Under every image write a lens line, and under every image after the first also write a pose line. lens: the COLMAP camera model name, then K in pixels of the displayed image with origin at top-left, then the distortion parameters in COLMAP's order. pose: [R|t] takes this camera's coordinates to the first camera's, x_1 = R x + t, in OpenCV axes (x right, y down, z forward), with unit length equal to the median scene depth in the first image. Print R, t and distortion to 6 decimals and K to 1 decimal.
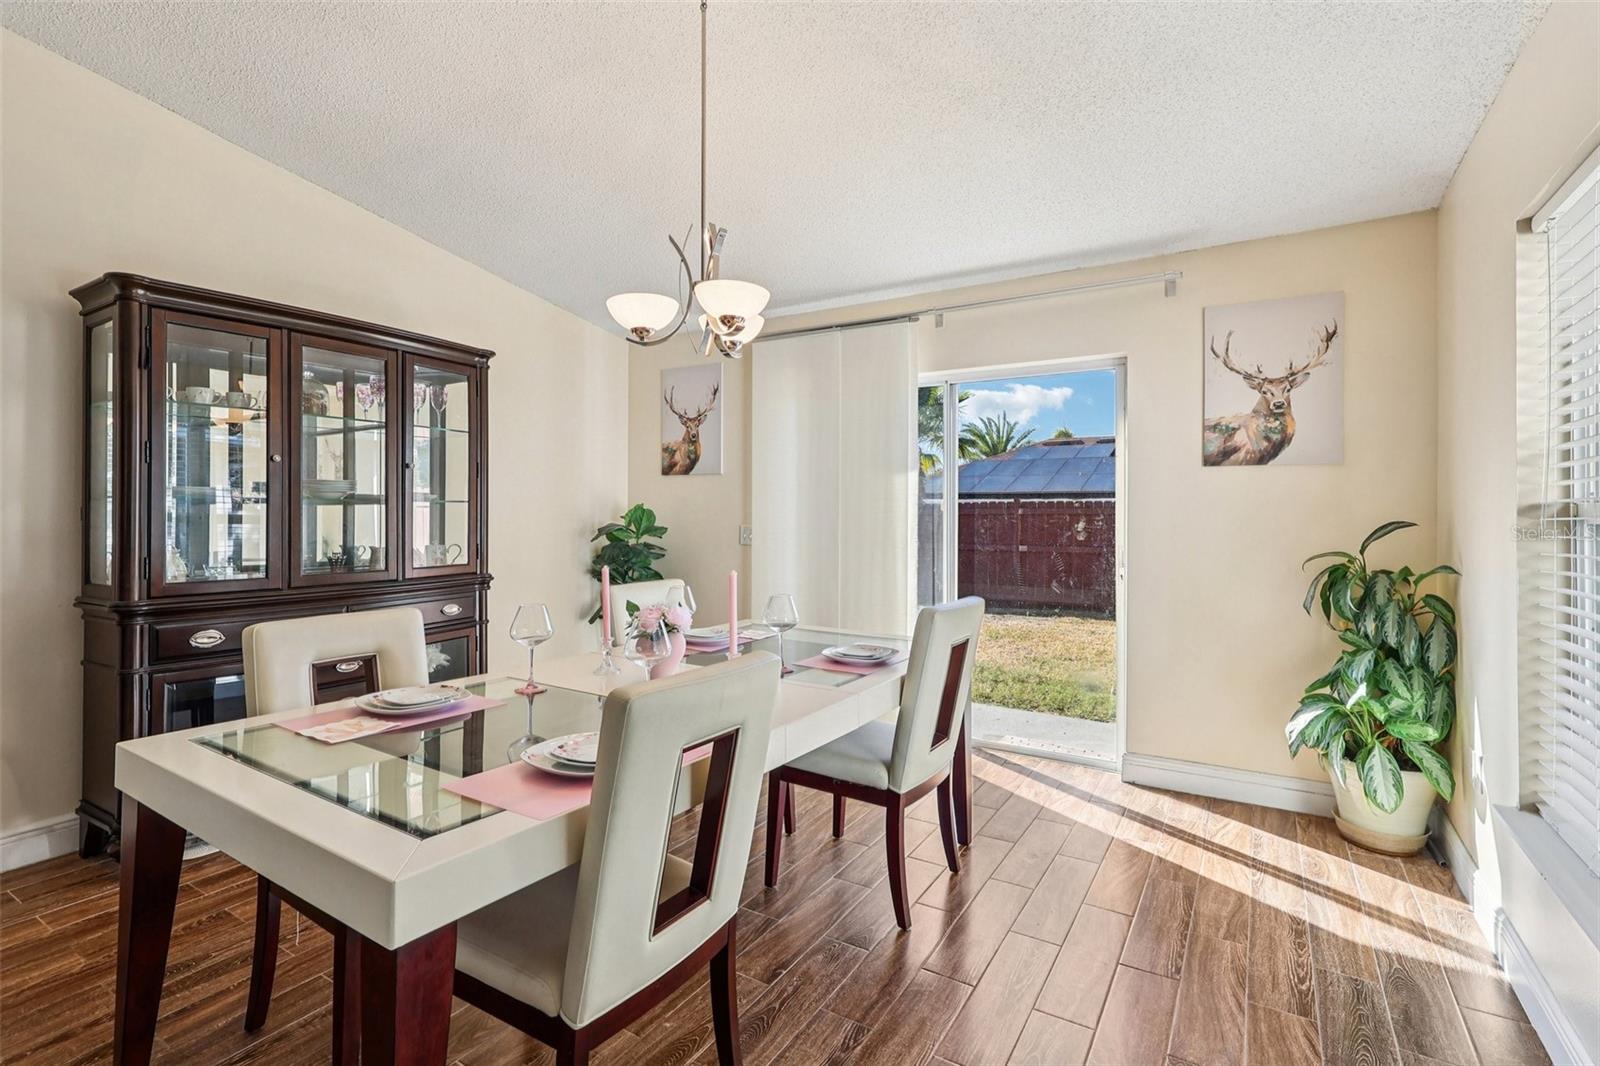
lens RADIAL K [[752.4, 0, 799.9], [0, 752.4, 519.2], [0, 0, 1]] dist [0.000796, 0.000391]
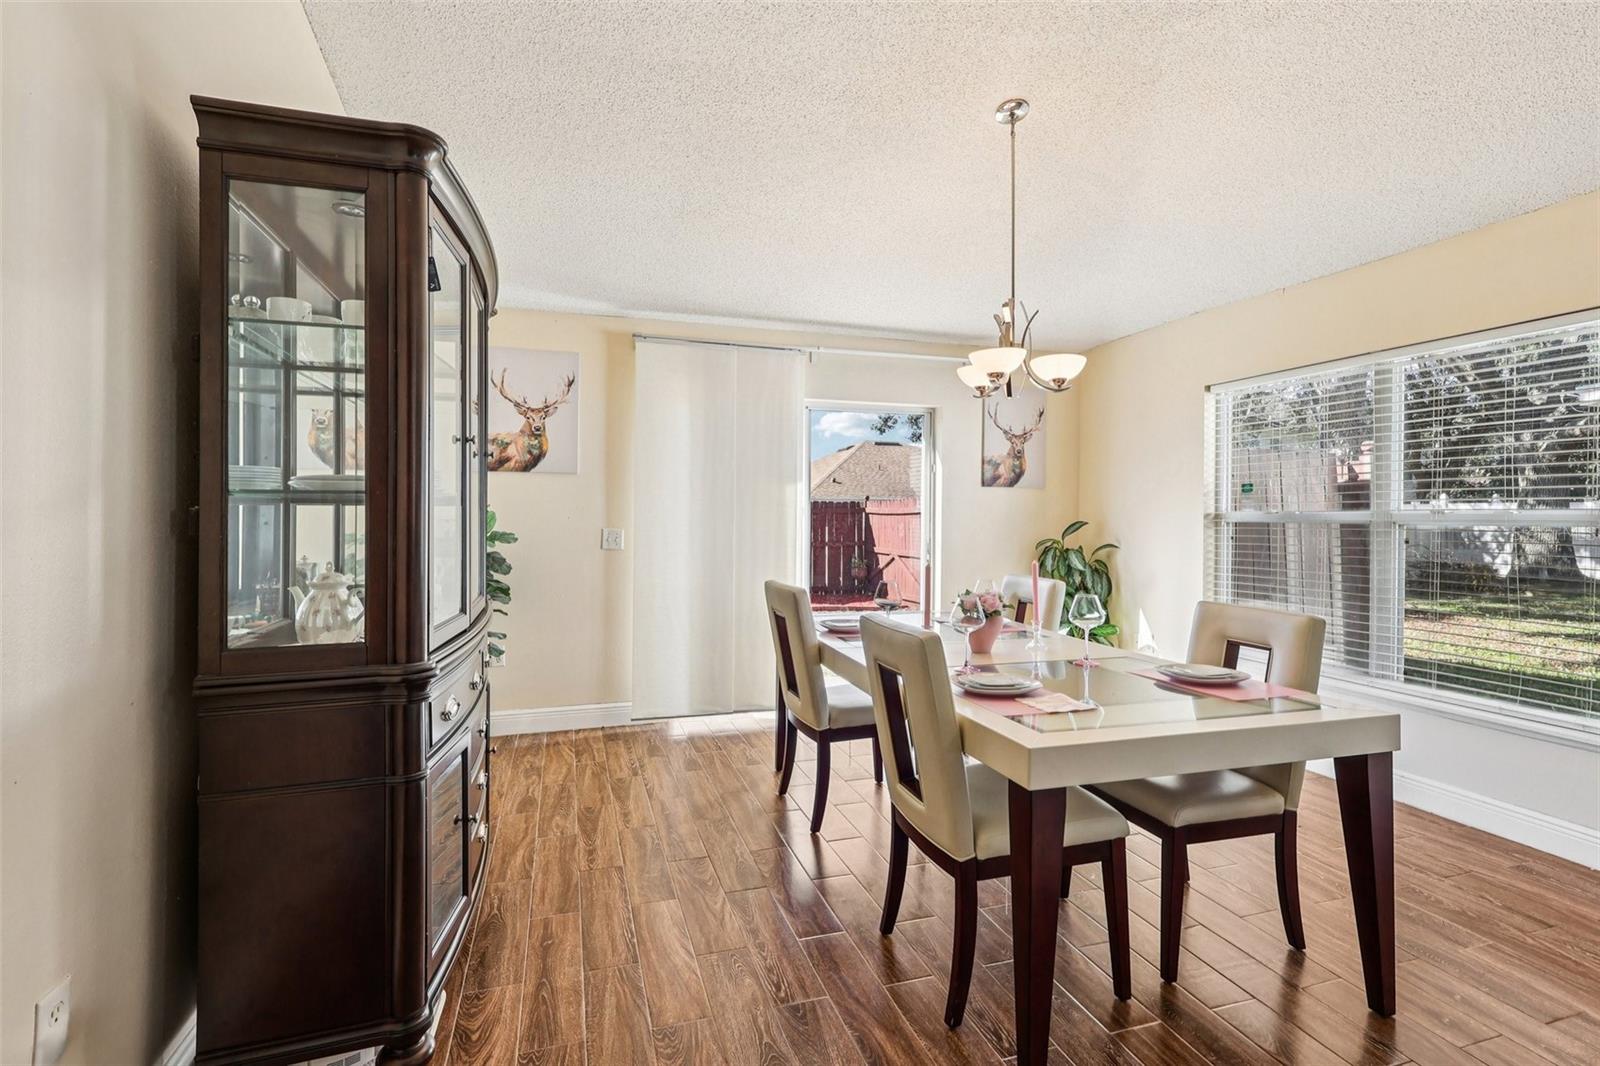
lens RADIAL K [[752.4, 0, 799.9], [0, 752.4, 519.2], [0, 0, 1]] dist [0.000796, 0.000391]
pose [[0.670801, 0.002289, 0.741634, -0.956541], [0.001778, 0.999987, -0.004694, 0.003768], [-0.741636, 0.004467, 0.670788, 0.268027]]
